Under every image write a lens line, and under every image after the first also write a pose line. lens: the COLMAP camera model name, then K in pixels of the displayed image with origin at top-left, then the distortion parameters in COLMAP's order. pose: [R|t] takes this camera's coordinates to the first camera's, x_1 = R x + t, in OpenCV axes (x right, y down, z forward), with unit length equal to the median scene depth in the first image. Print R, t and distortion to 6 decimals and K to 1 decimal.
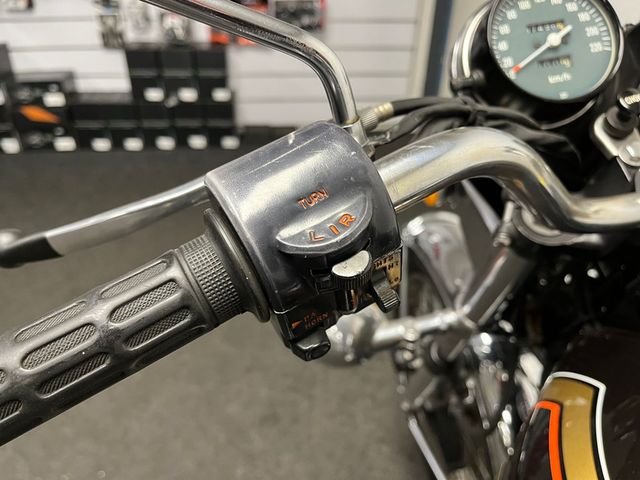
lens RADIAL K [[487.4, 0, 314.9], [0, 487.4, 246.8], [0, 0, 1]] dist [0.100129, -0.146885]
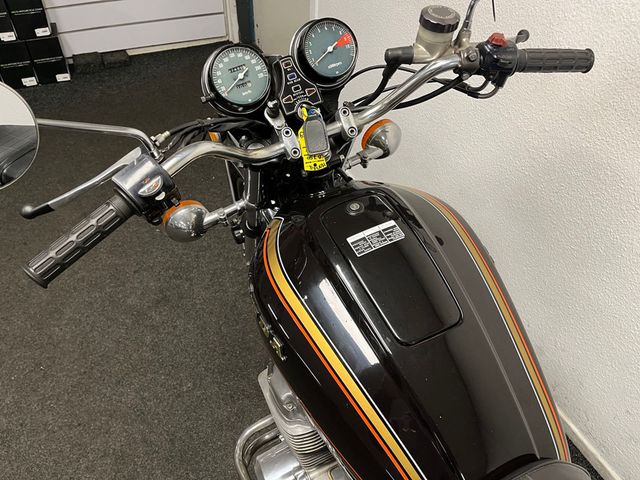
lens RADIAL K [[487.4, 0, 314.9], [0, 487.4, 246.8], [0, 0, 1]] dist [0.100129, -0.146885]
pose [[0.949819, -0.214701, 0.227482, 0.119974], [0.163348, 0.960653, 0.224641, -0.114778], [-0.266762, -0.176209, 0.947517, -1.386212]]
